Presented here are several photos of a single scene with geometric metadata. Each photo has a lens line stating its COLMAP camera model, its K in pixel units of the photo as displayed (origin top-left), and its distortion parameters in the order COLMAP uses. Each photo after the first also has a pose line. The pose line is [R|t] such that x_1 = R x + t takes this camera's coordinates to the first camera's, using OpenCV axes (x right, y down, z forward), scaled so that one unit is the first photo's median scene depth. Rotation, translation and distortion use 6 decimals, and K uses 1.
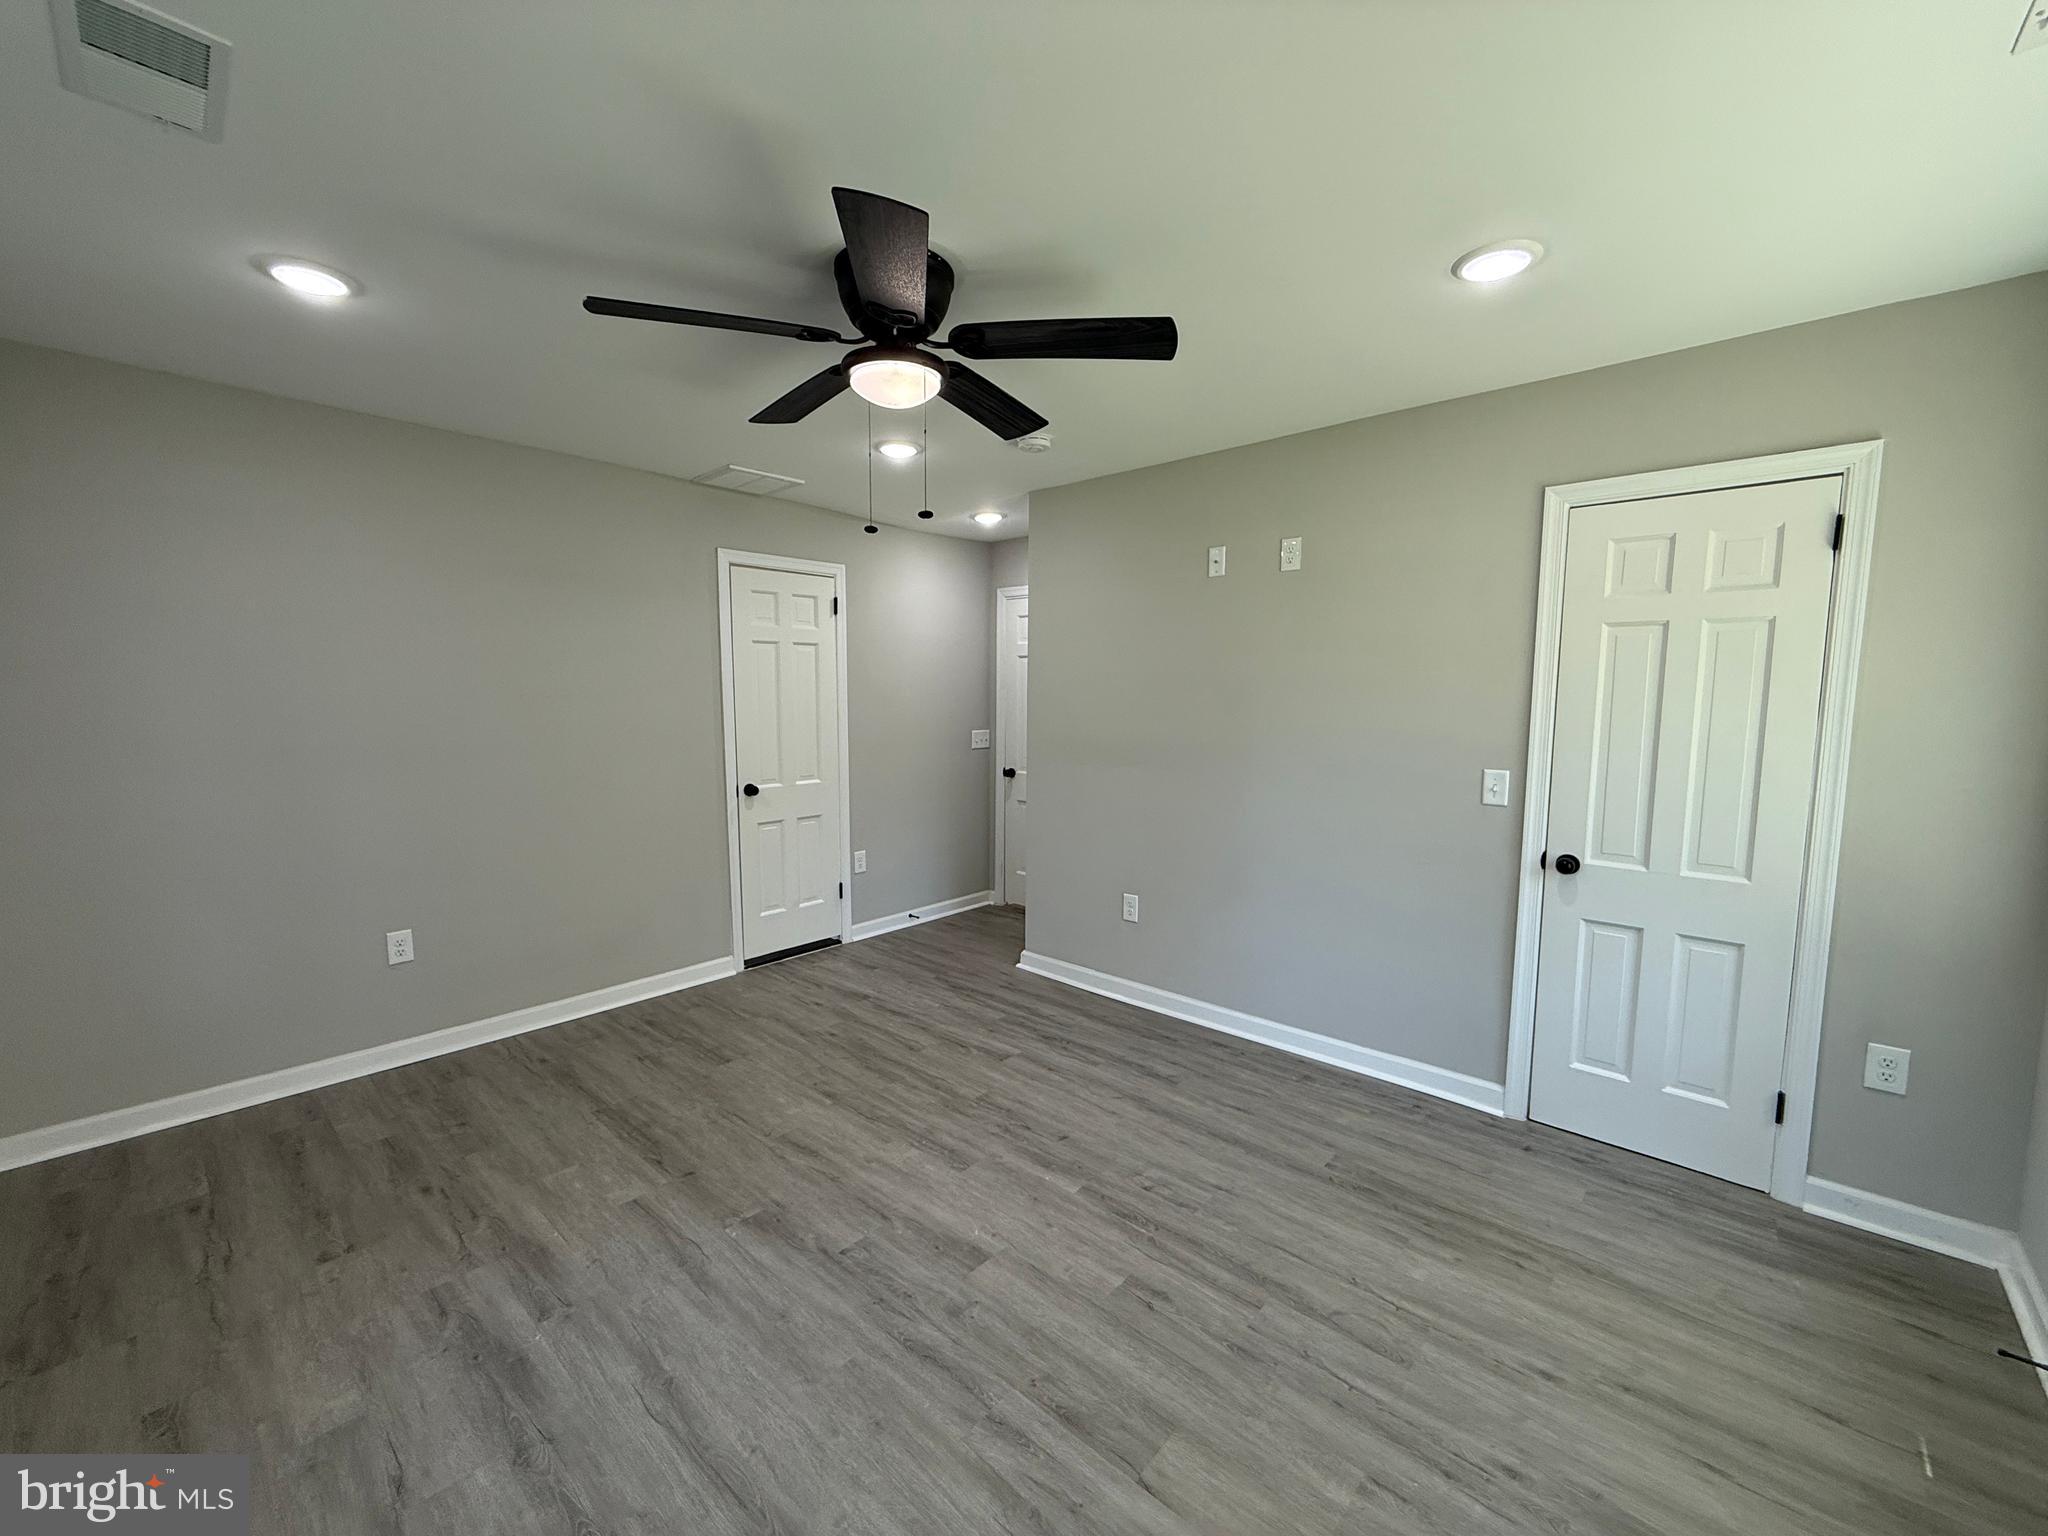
lens RADIAL K [[817.0, 0, 1018.2], [0, 817.0, 770.3], [0, 0, 1]] dist [0.000737, -0.000459]
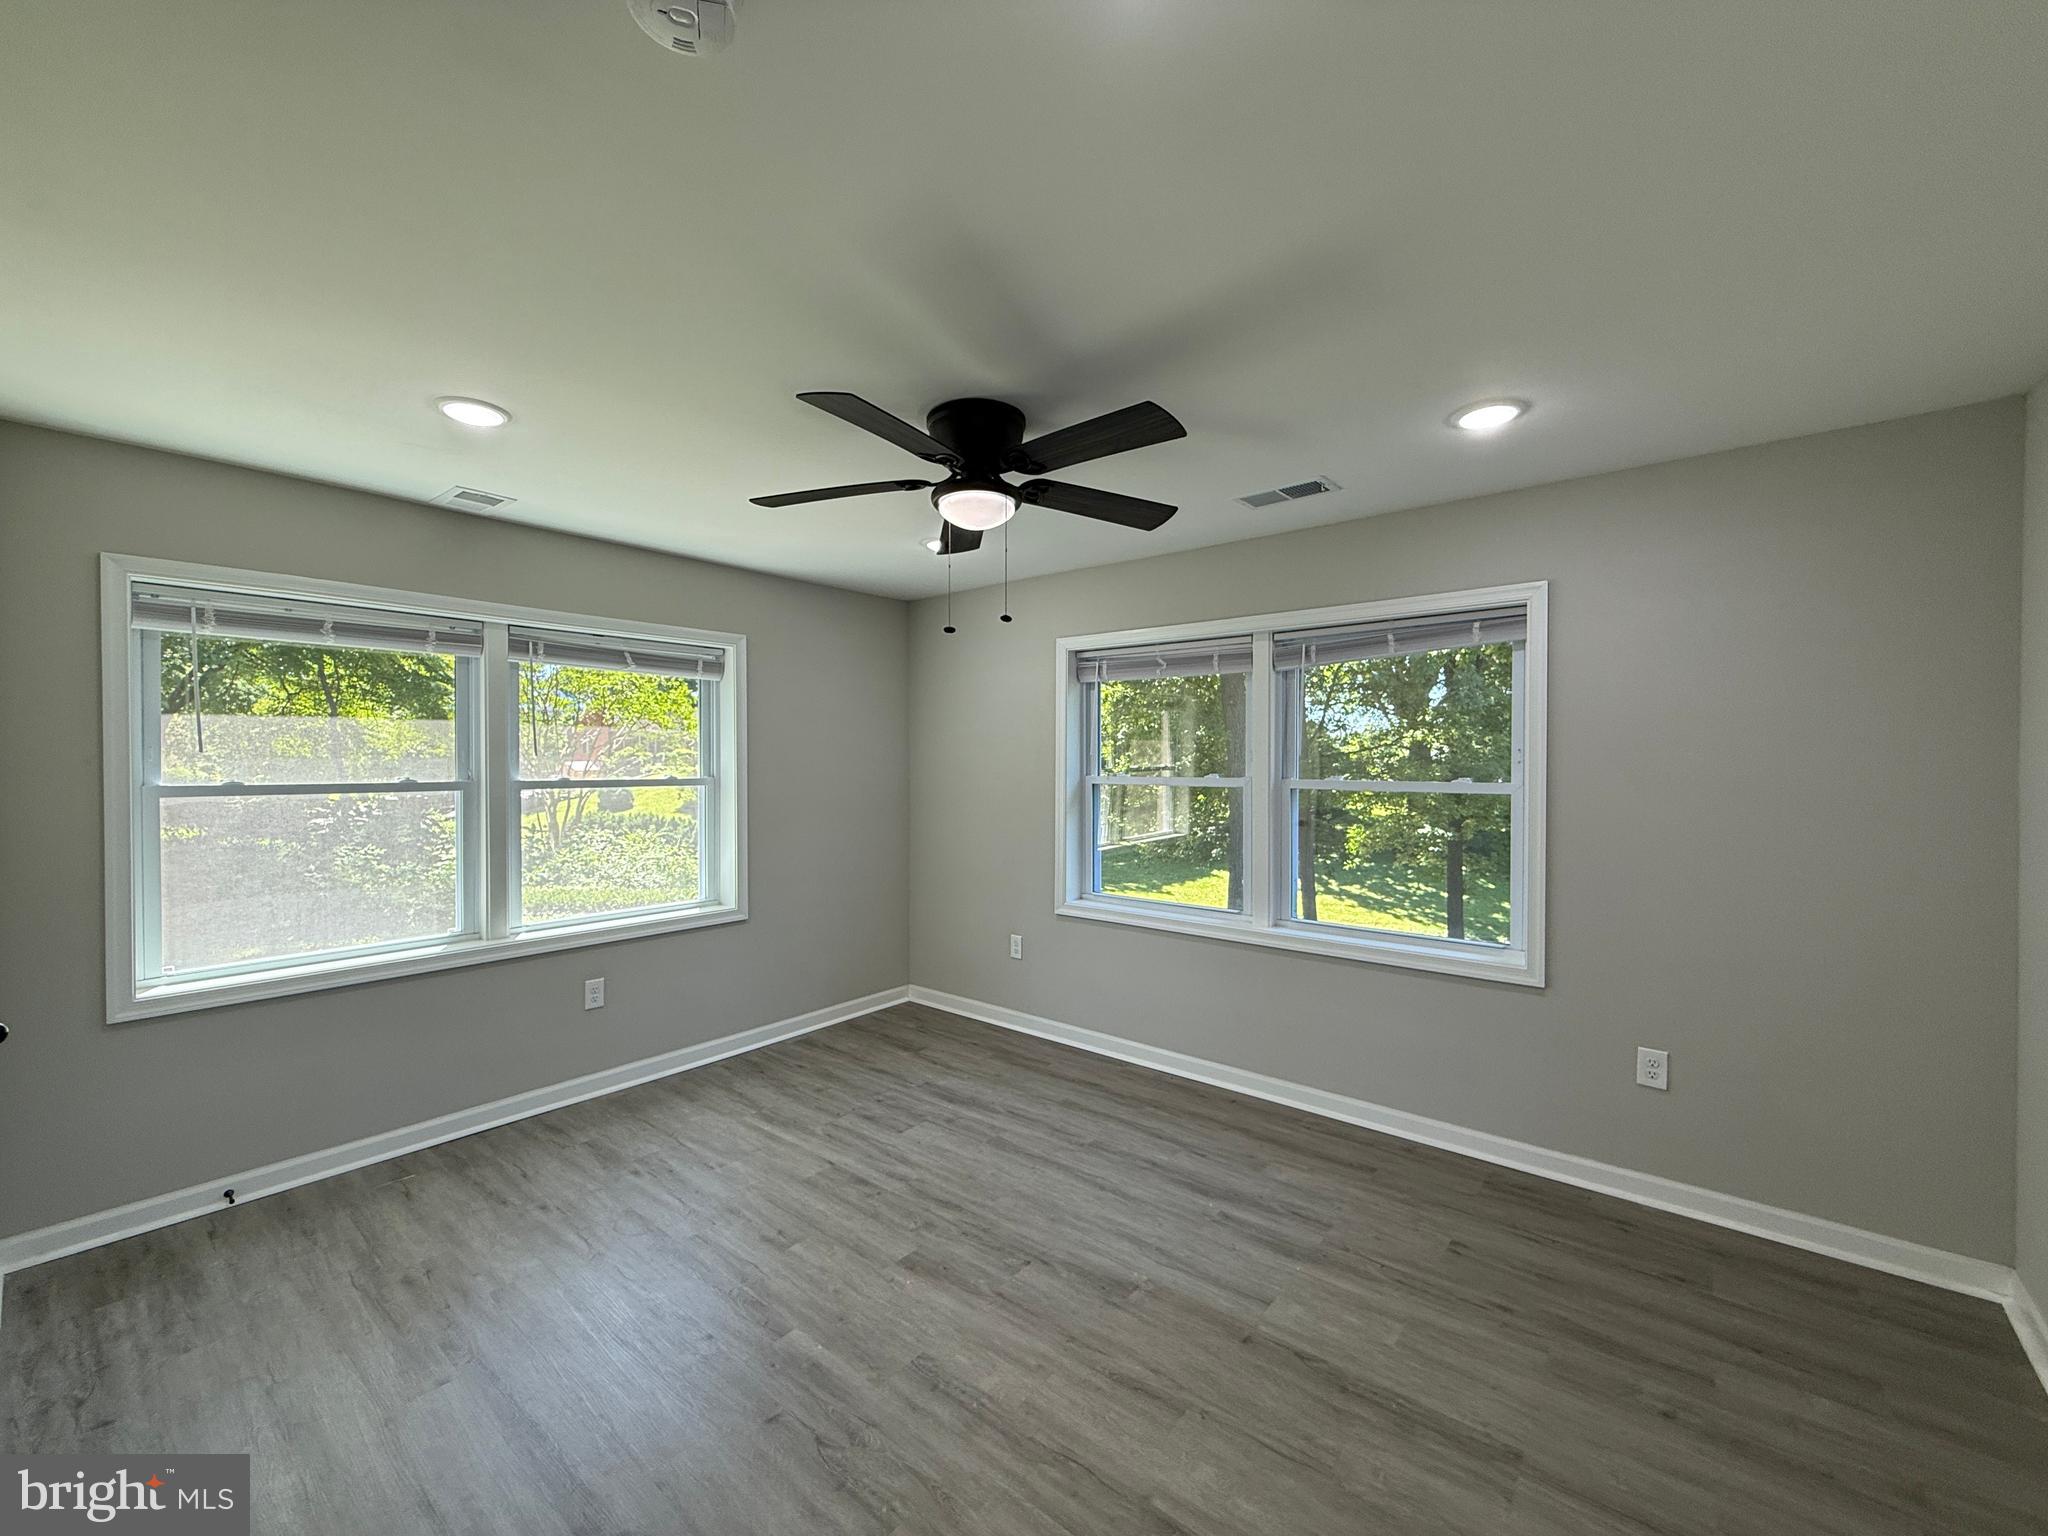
lens RADIAL K [[817.0, 0, 1018.2], [0, 817.0, 770.3], [0, 0, 1]] dist [0.000737, -0.000459]
pose [[-0.999111, -0.003943, -0.041967, -0.143988], [-0.008247, 0.994660, 0.102872, -0.196624], [0.041337, 0.103127, -0.993809, 1.965357]]
